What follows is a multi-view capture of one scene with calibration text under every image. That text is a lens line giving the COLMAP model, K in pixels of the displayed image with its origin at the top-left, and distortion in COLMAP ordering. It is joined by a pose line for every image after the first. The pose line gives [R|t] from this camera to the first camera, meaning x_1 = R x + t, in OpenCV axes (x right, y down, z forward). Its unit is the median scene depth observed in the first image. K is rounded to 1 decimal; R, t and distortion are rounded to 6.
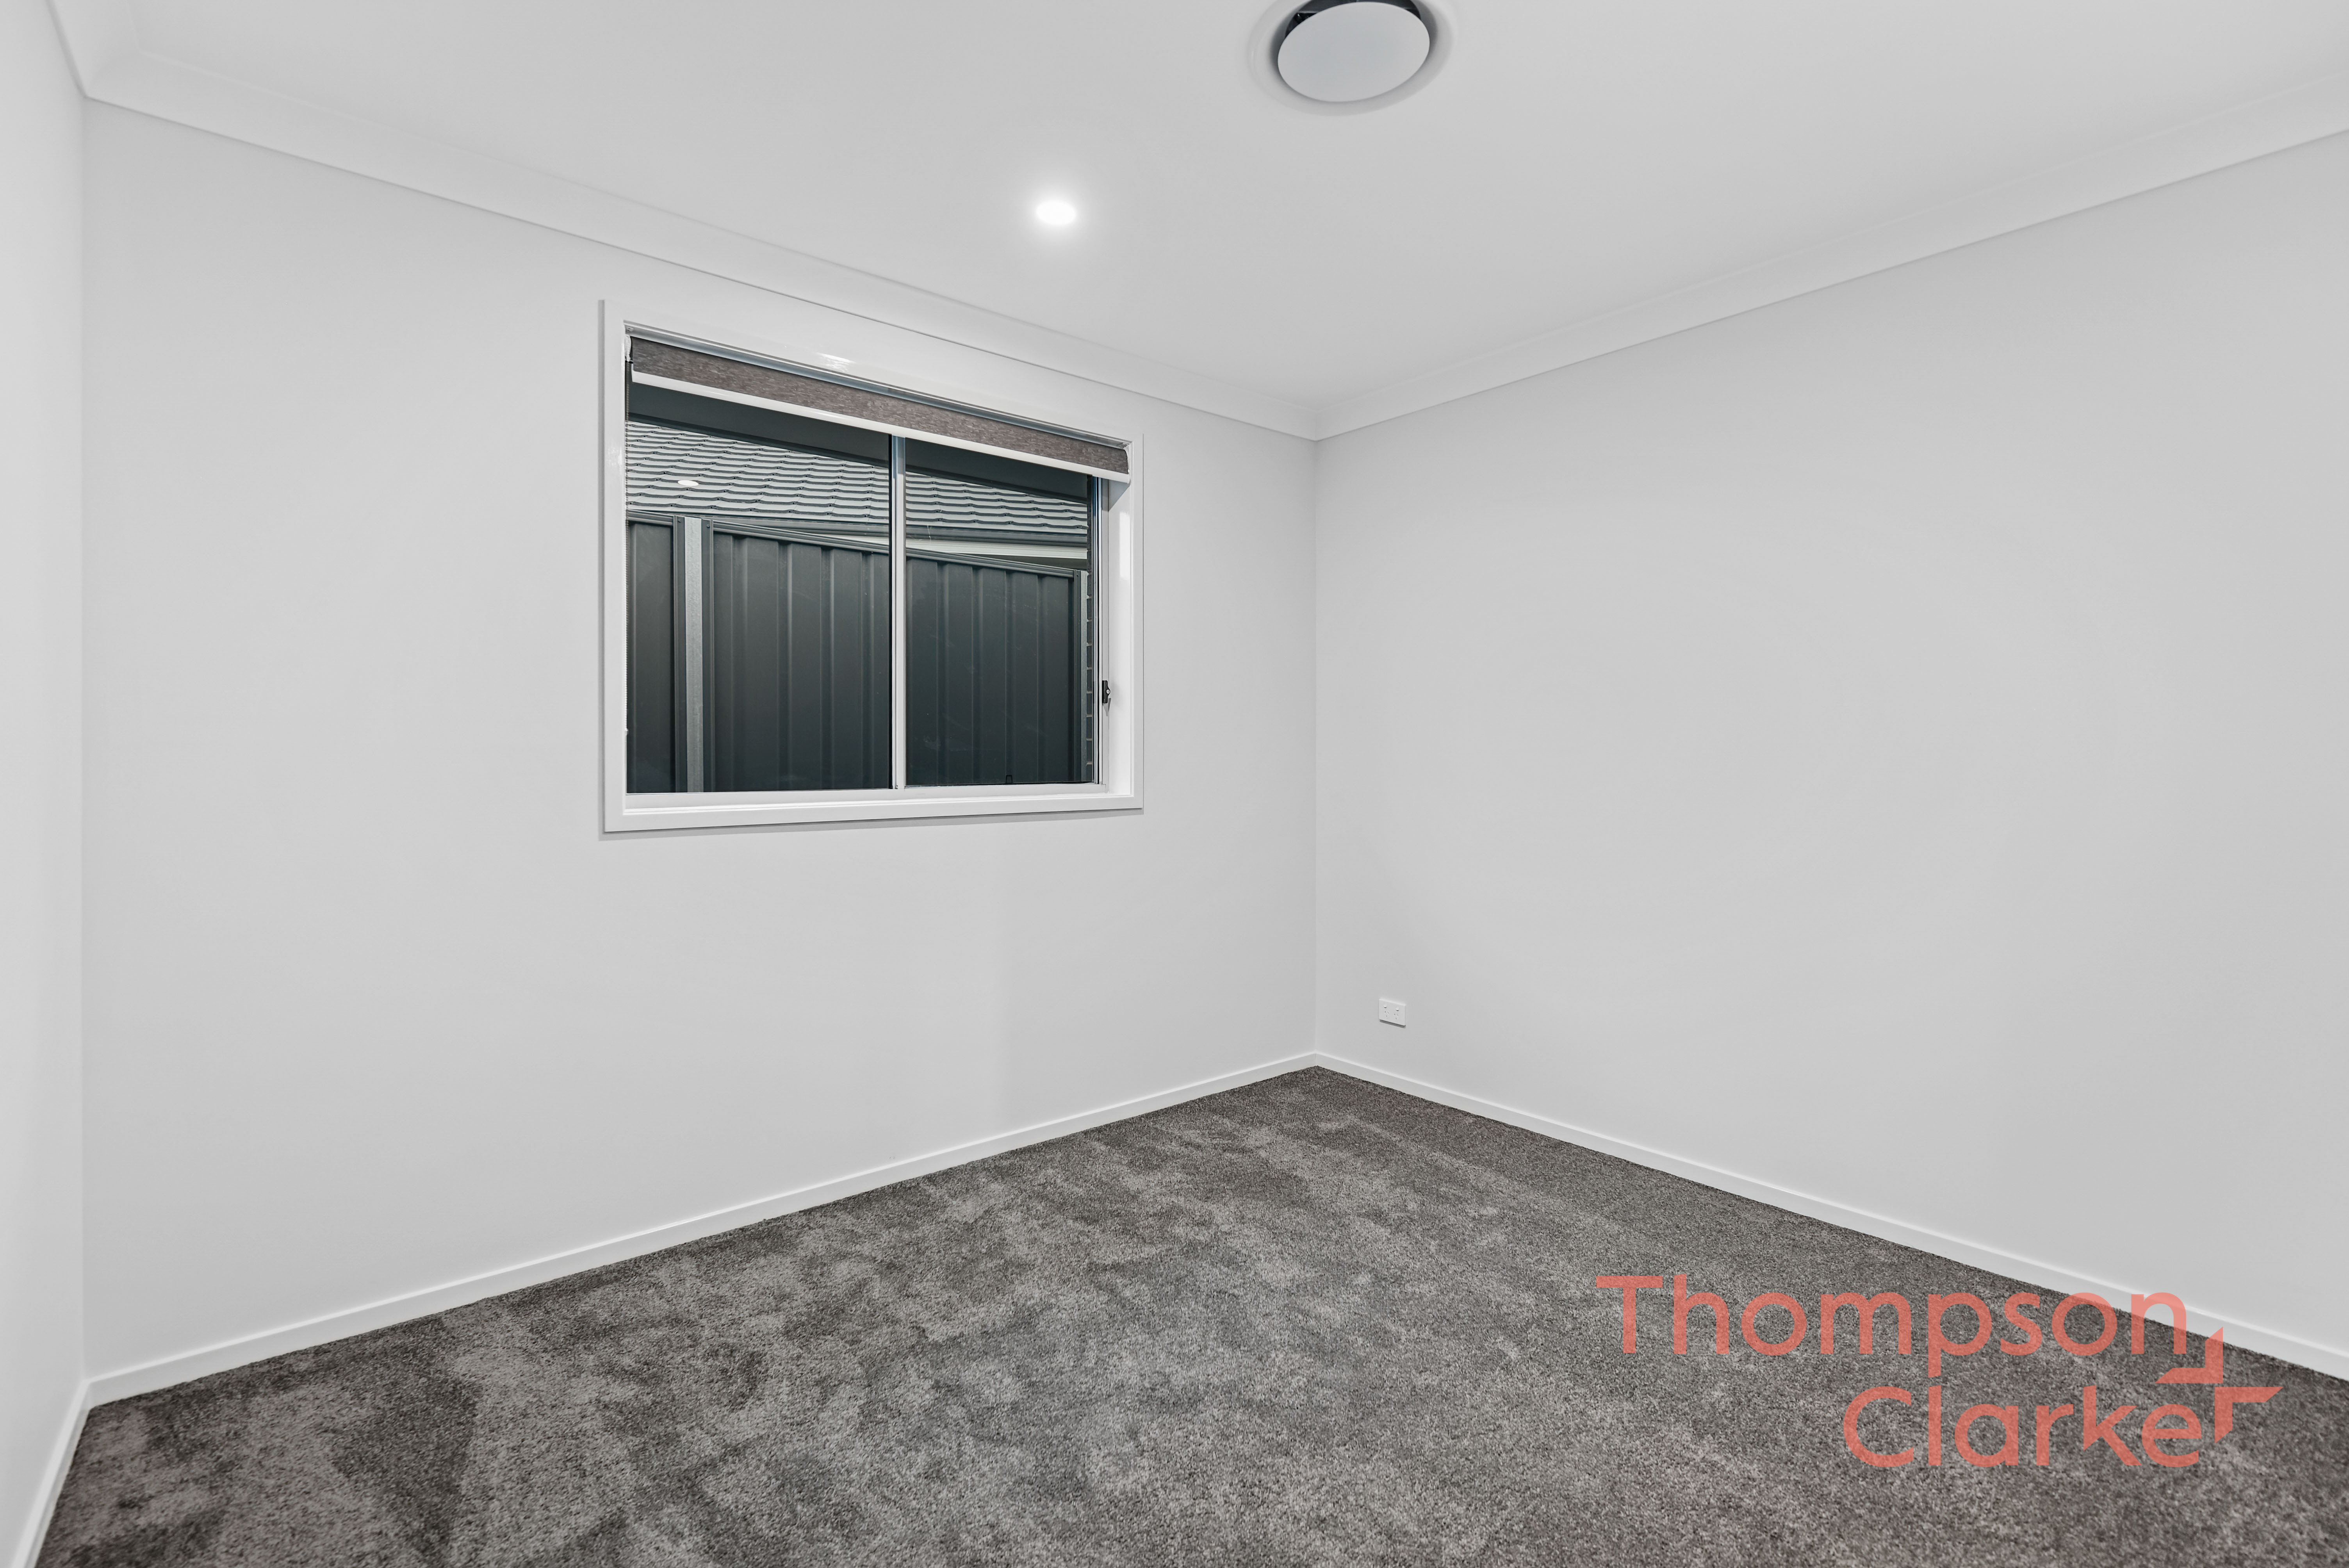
lens RADIAL K [[1069.5, 0, 1172.8], [0, 1069.5, 744.2], [0, 0, 1]] dist [-0.000980, -0.000012]
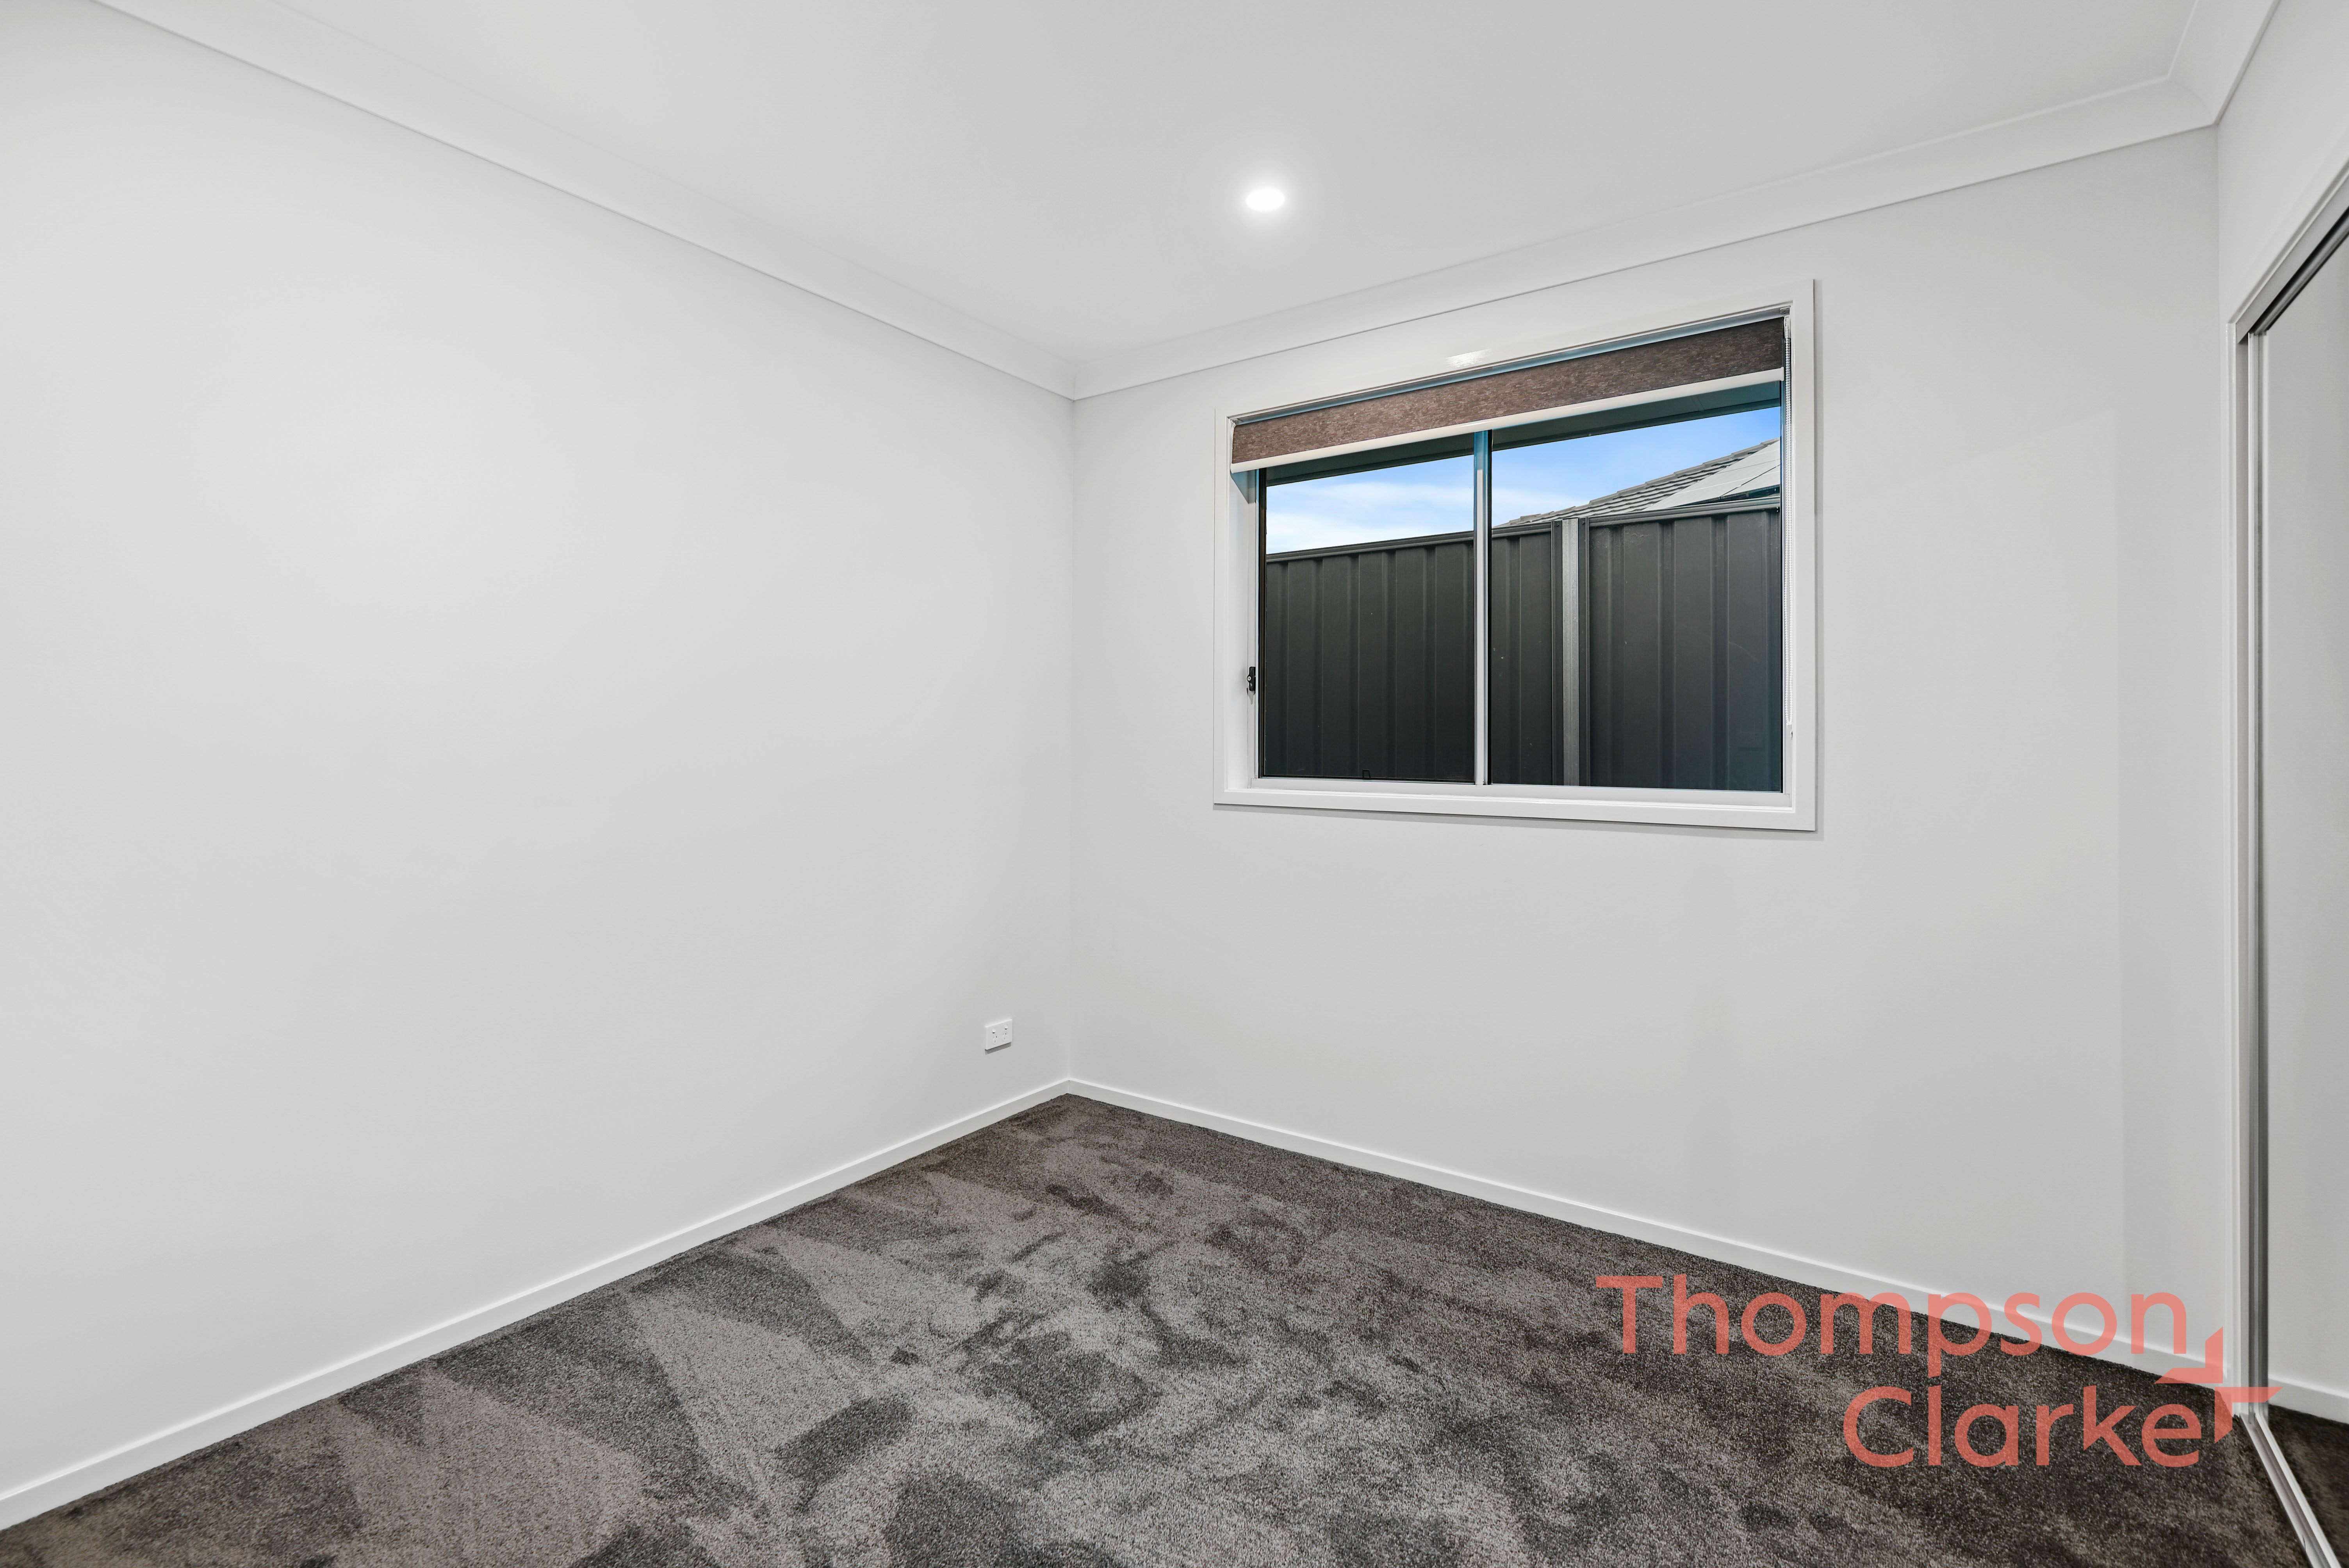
lens RADIAL K [[1069.5, 0, 1172.8], [0, 1069.5, 744.2], [0, 0, 1]] dist [-0.000980, -0.000012]
pose [[0.283807, 0.003445, -0.958875, 0.520110], [0.001487, 0.999991, 0.004033, 0.000410], [0.958880, -0.002571, 0.283799, 0.408121]]
